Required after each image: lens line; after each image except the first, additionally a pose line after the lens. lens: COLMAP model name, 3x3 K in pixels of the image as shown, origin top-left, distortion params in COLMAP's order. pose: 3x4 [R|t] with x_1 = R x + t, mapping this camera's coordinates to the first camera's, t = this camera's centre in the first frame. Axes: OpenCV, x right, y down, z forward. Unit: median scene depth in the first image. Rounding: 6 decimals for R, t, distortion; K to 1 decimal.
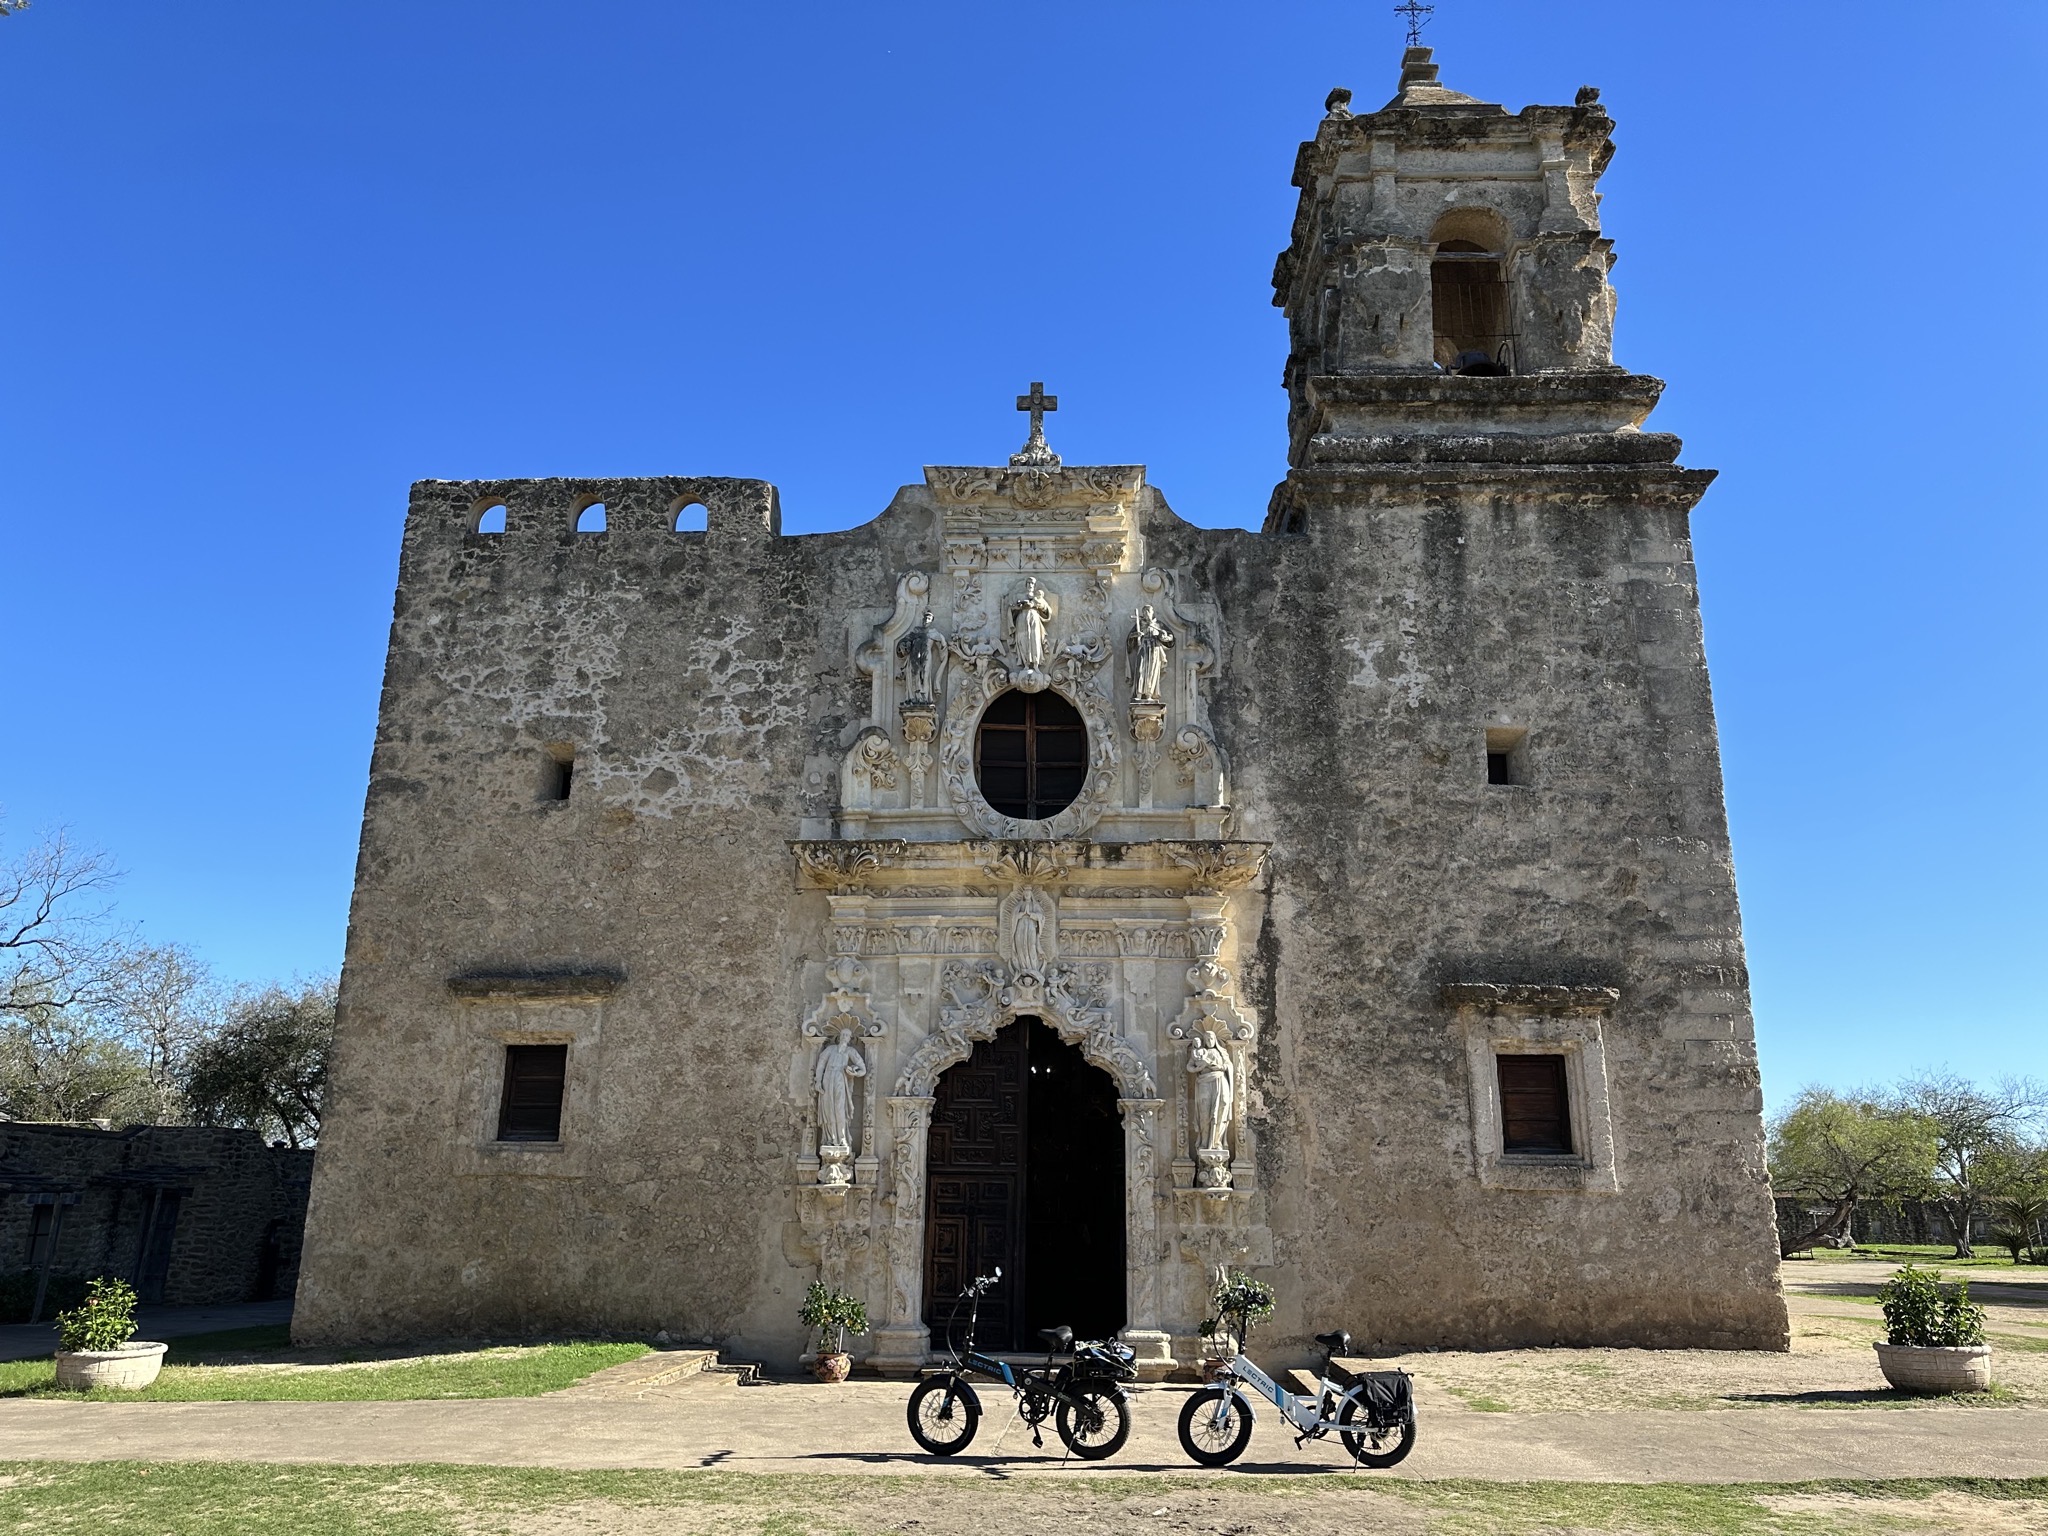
lens RADIAL K [[1411.7, 0, 1053.6], [0, 1411.7, 774.3], [0, 0, 1]] dist [0.185792, -0.378106]
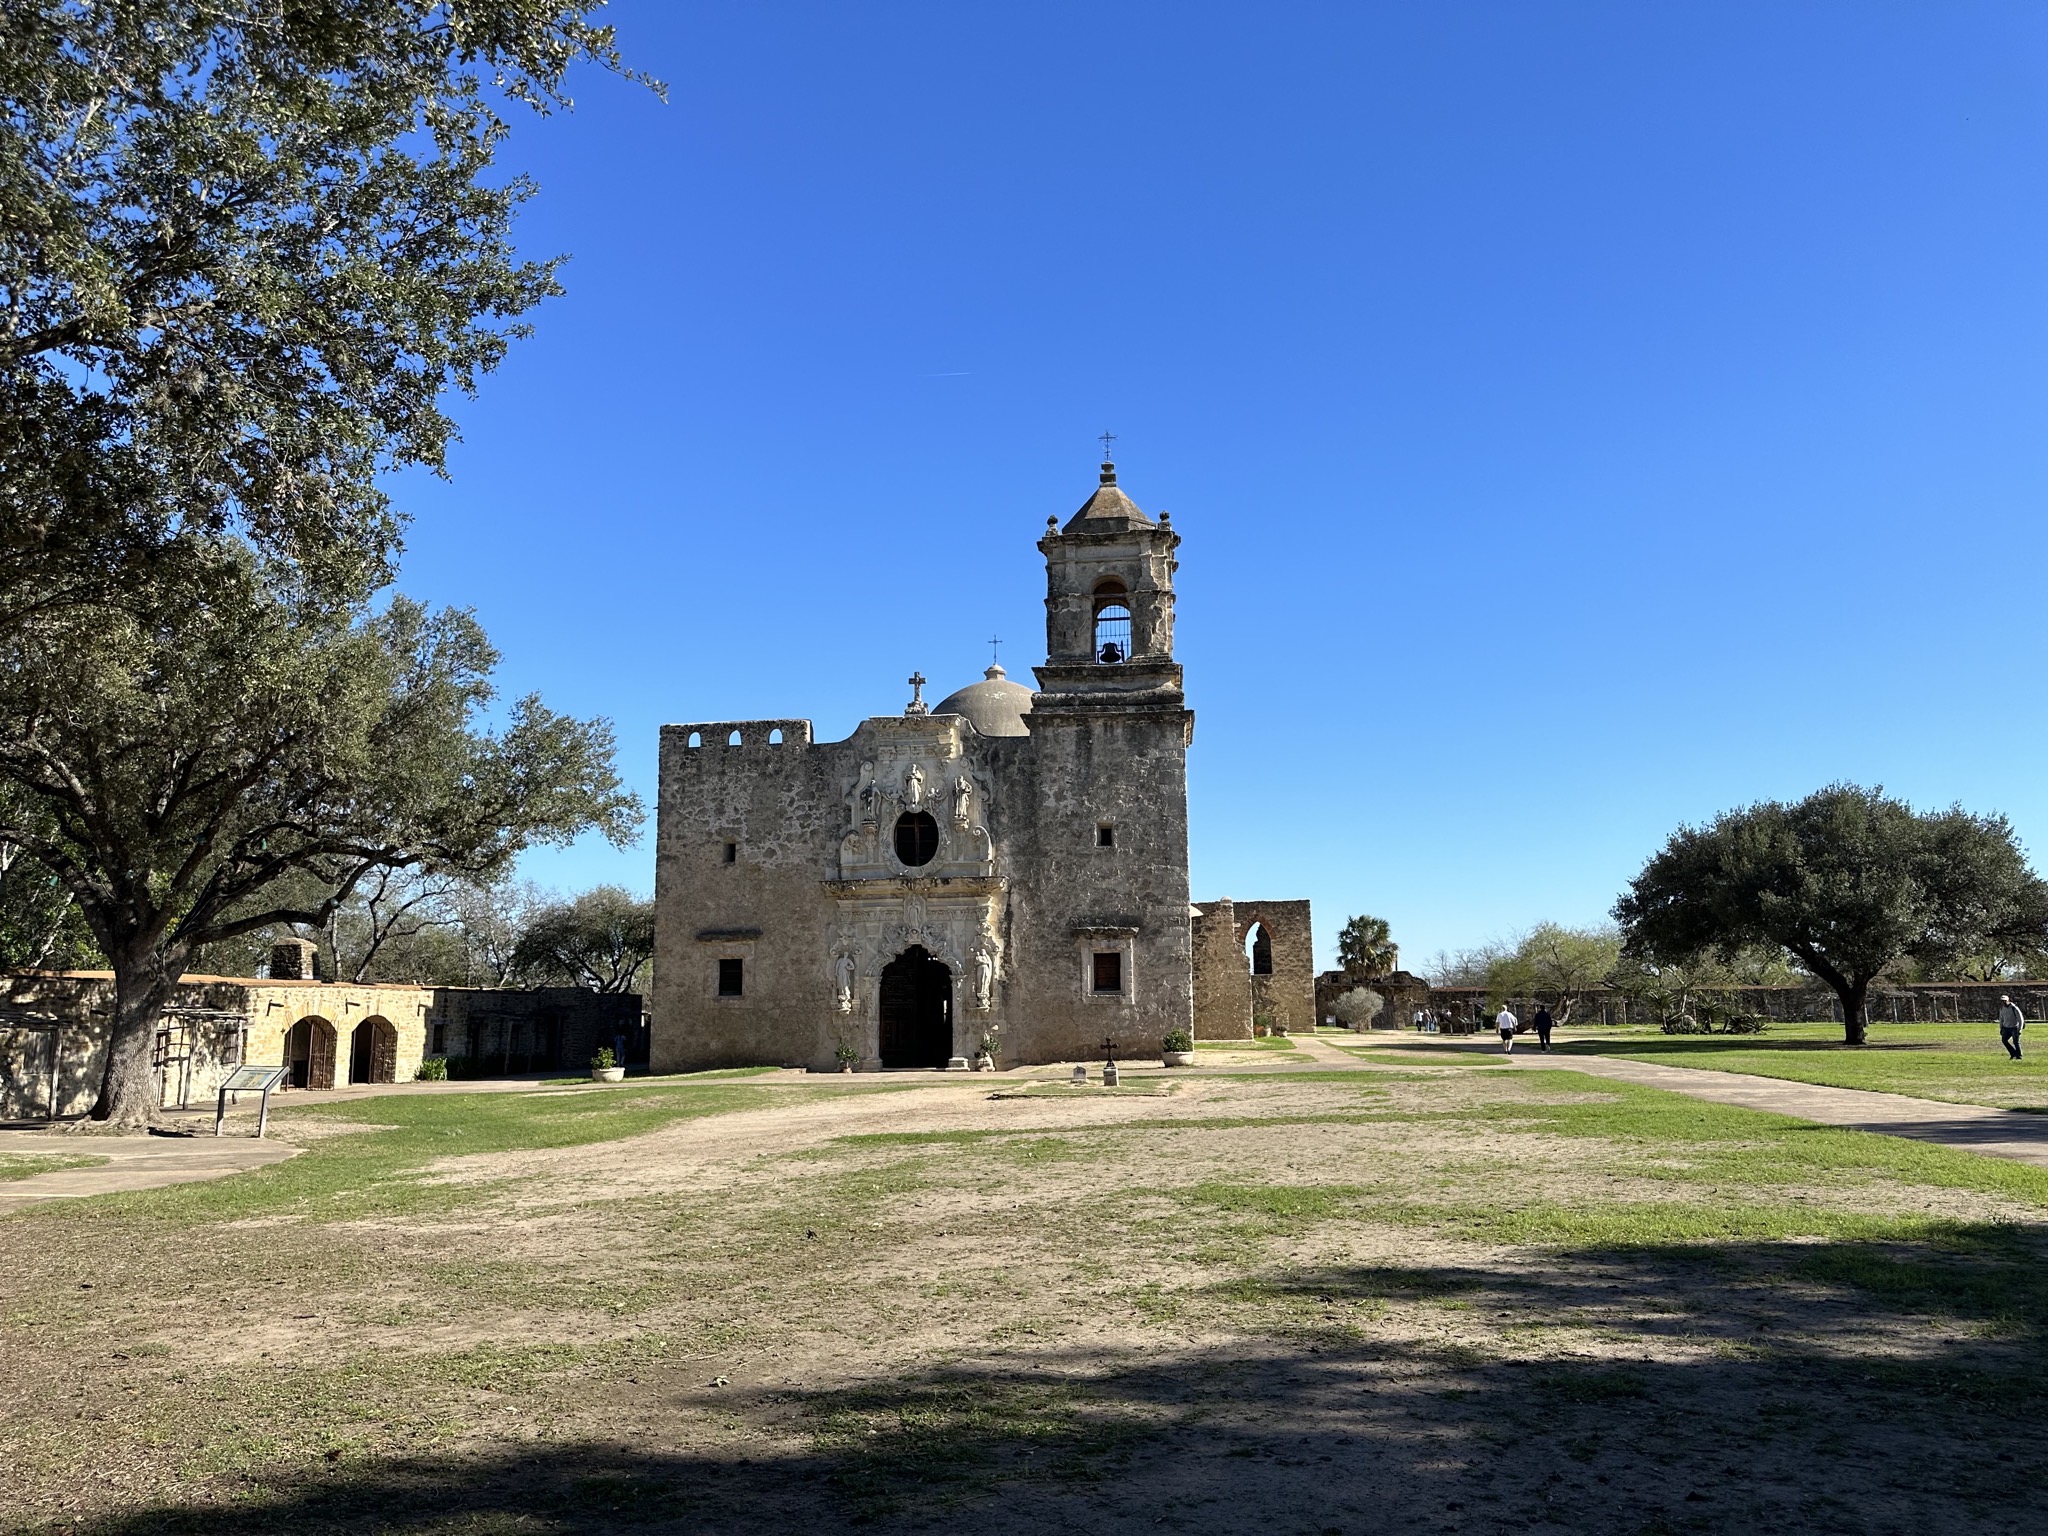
lens RADIAL K [[1411.7, 0, 1053.6], [0, 1411.7, 774.3], [0, 0, 1]] dist [0.185792, -0.378106]
pose [[0.995366, -0.036576, -0.088932, 0.448571], [0.047874, 0.990563, 0.128425, -0.432707], [0.083395, -0.132088, 0.987724, -1.408742]]
